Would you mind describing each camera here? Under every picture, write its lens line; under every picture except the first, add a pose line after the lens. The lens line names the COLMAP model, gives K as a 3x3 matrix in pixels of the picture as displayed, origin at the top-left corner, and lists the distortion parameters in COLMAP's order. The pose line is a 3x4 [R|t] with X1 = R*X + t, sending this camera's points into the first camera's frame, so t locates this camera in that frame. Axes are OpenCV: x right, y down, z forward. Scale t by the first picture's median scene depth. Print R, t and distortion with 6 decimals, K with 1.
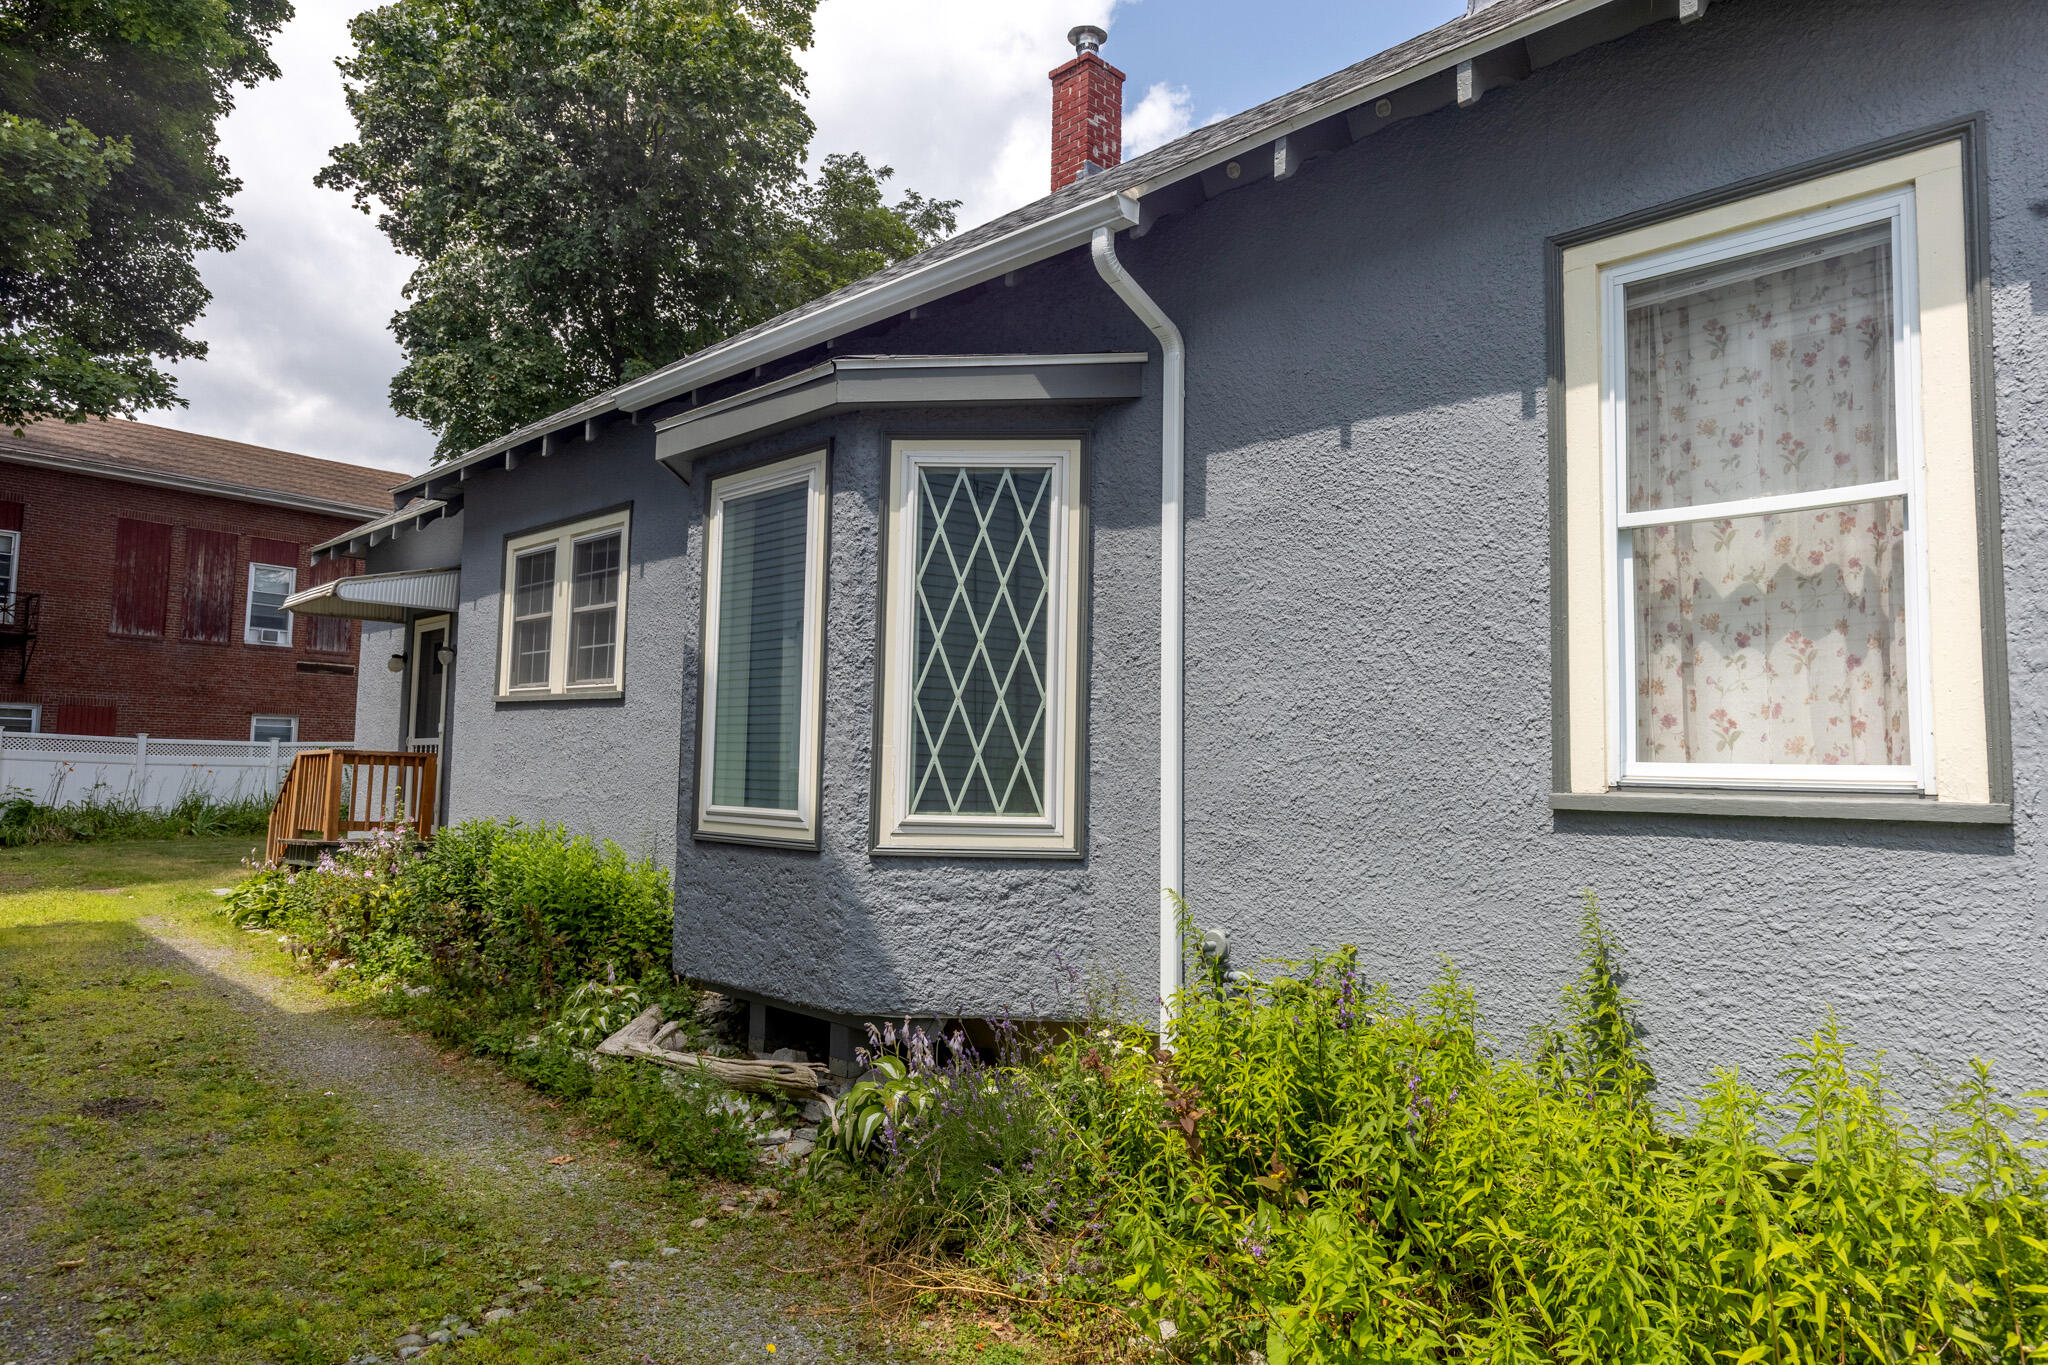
lens RADIAL K [[1253.2, 0, 1020.1], [0, 1253.2, 676.9], [0, 0, 1]] dist [0.003505, 0.002892]
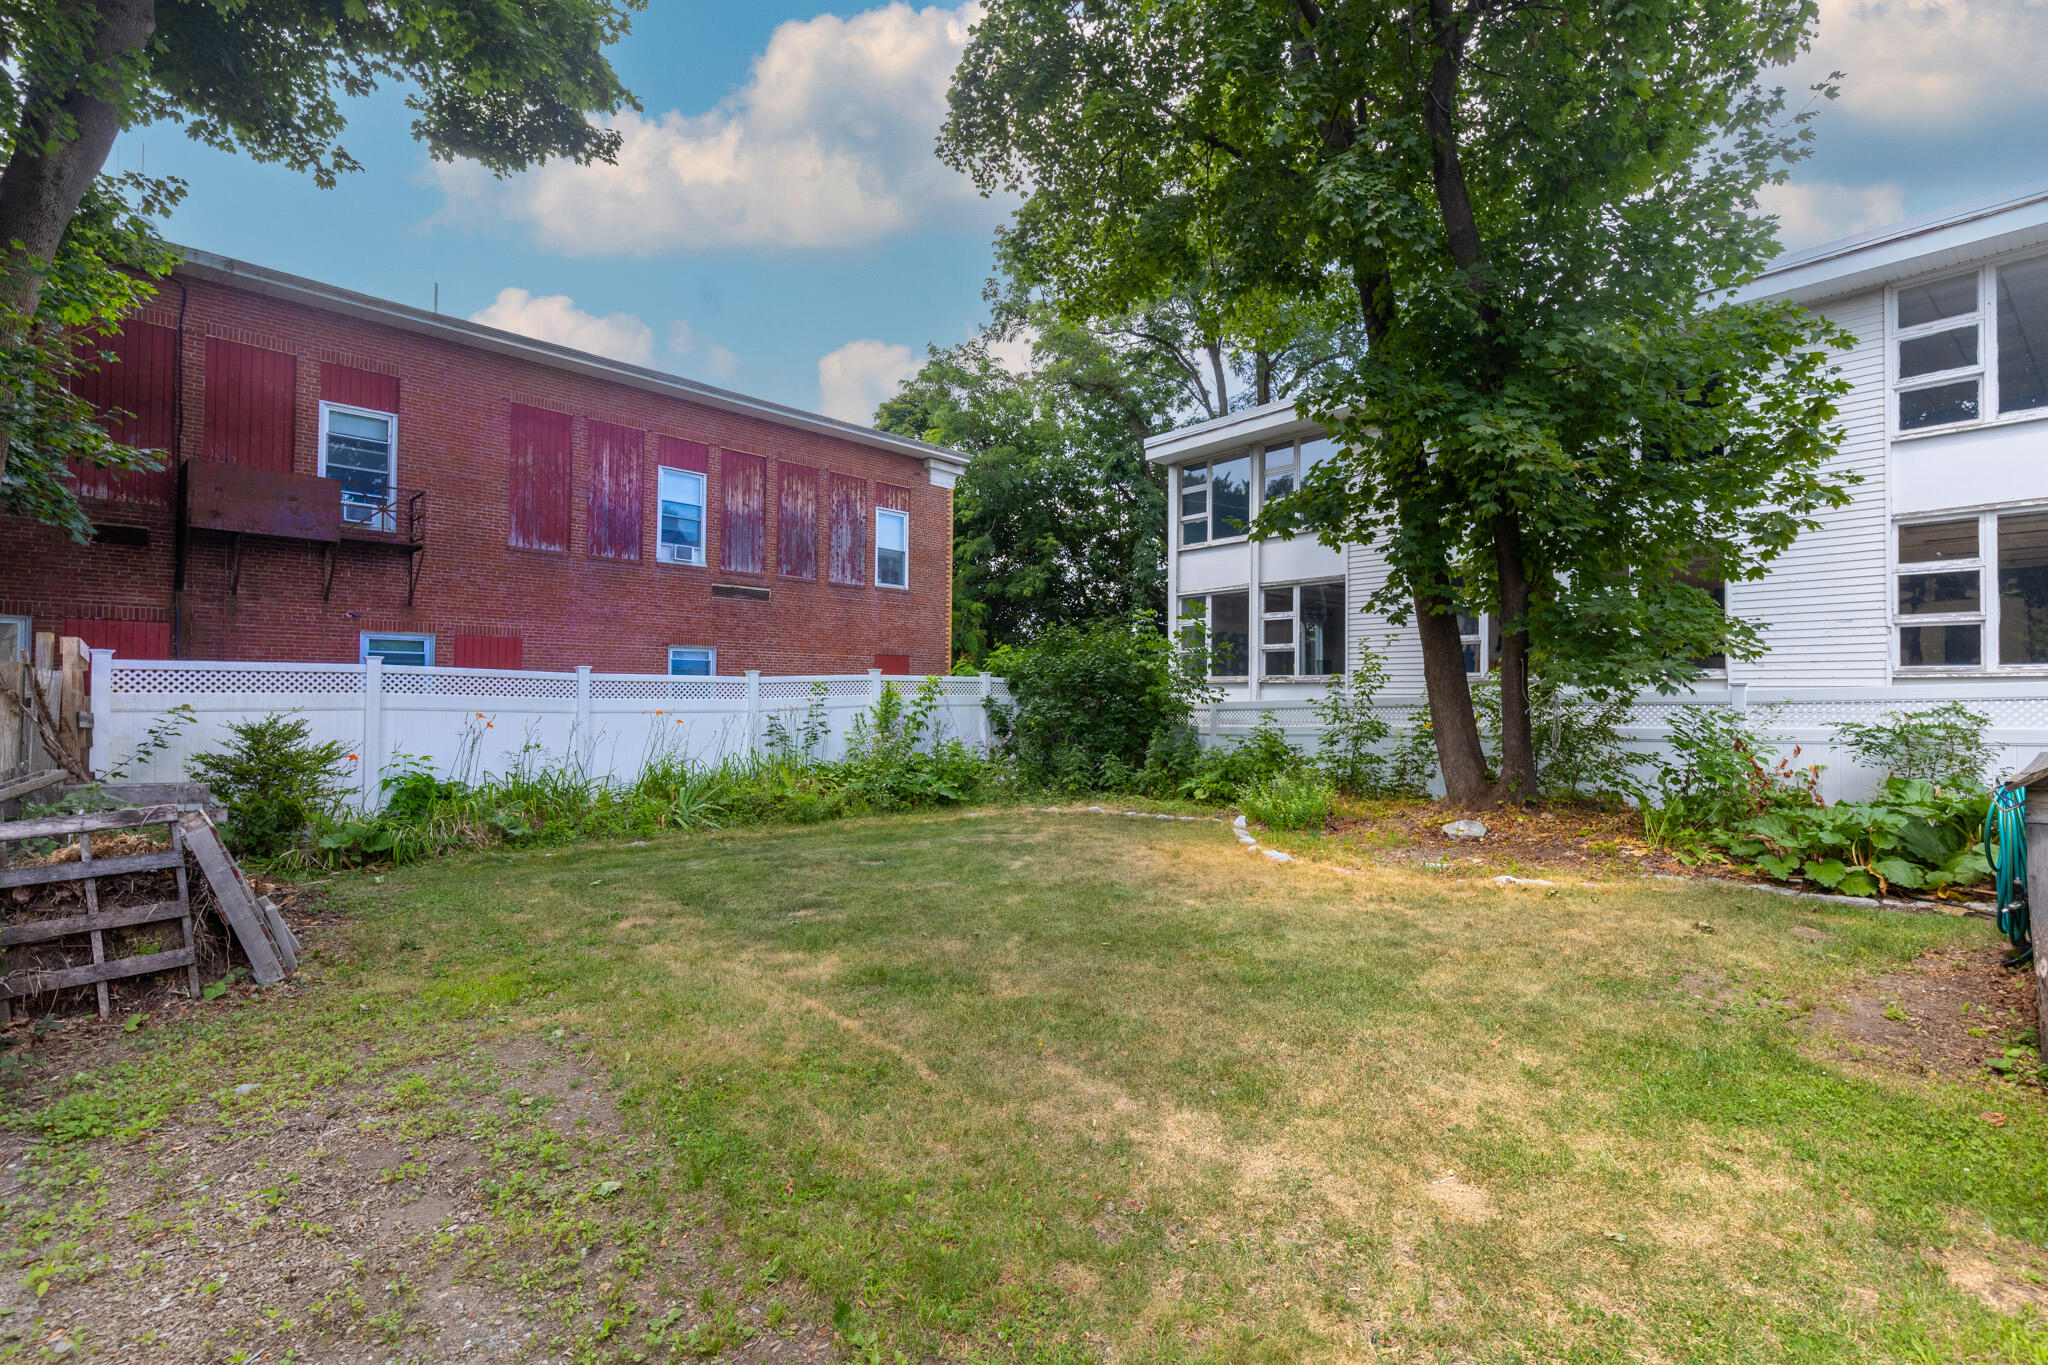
lens RADIAL K [[924.0, 0, 1034.0], [0, 924.0, 677.1], [0, 0, 1]] dist [0.005301, -0.001461]
pose [[0.996326, -0.015032, -0.084312, -0.419771], [0.019648, 0.998338, 0.054186, 0.029067], [0.083357, -0.055644, 0.994965, 0.533652]]
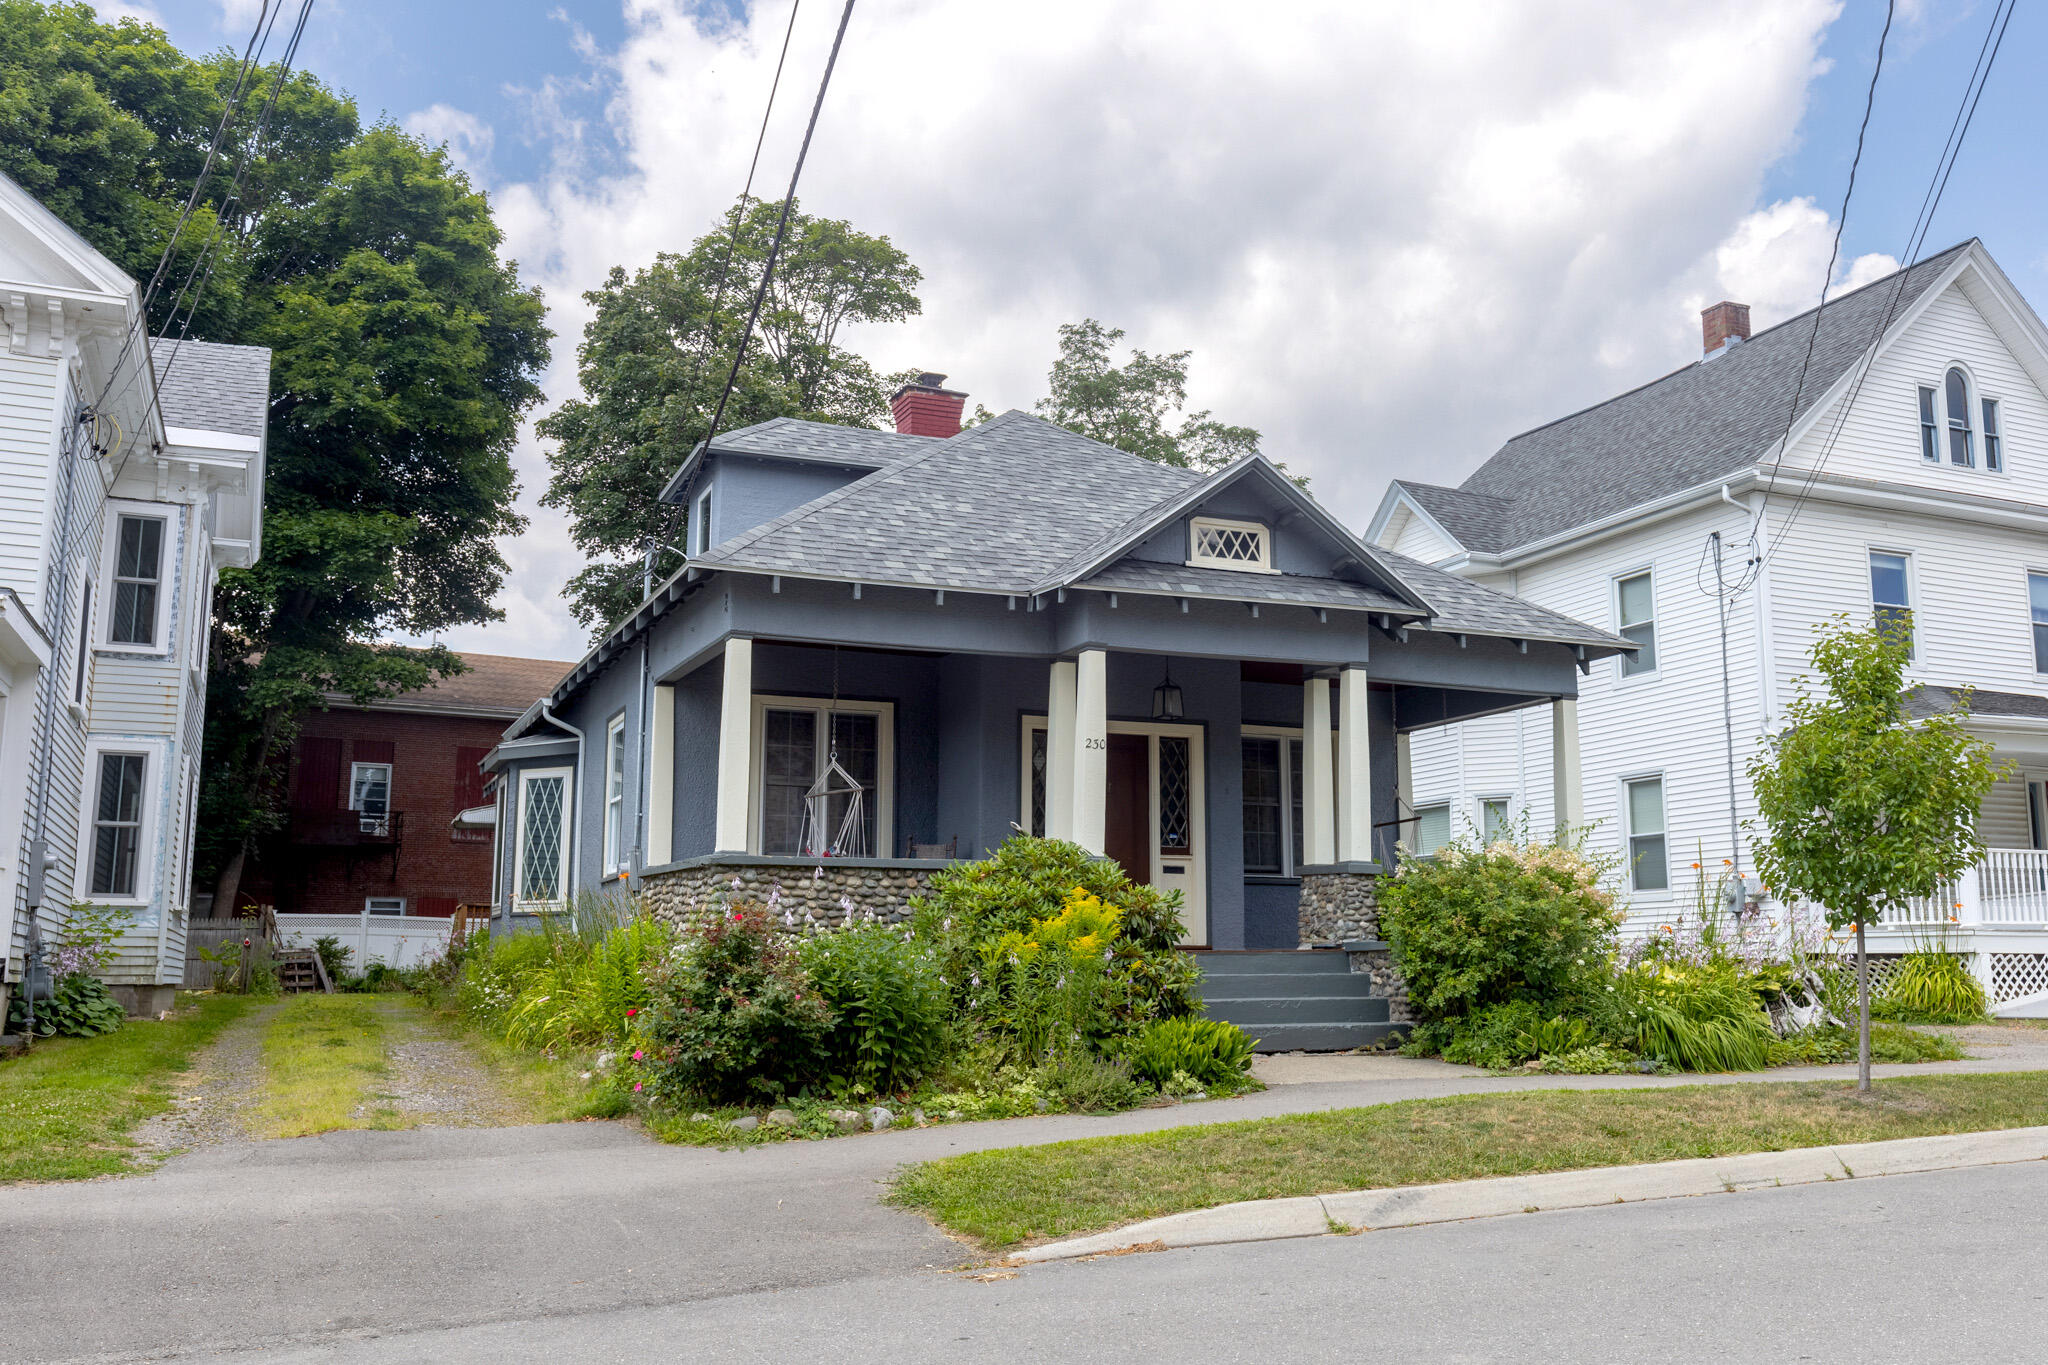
lens RADIAL K [[1762.8, 0, 1028.8], [0, 1762.8, 683.8], [0, 0, 1]] dist [0.012123, -0.005987]
pose [[0.929488, -0.076885, -0.360750, 0.564228], [0.043145, 0.993983, -0.100678, 0.016380], [0.366320, 0.078014, 0.927213, -0.535440]]
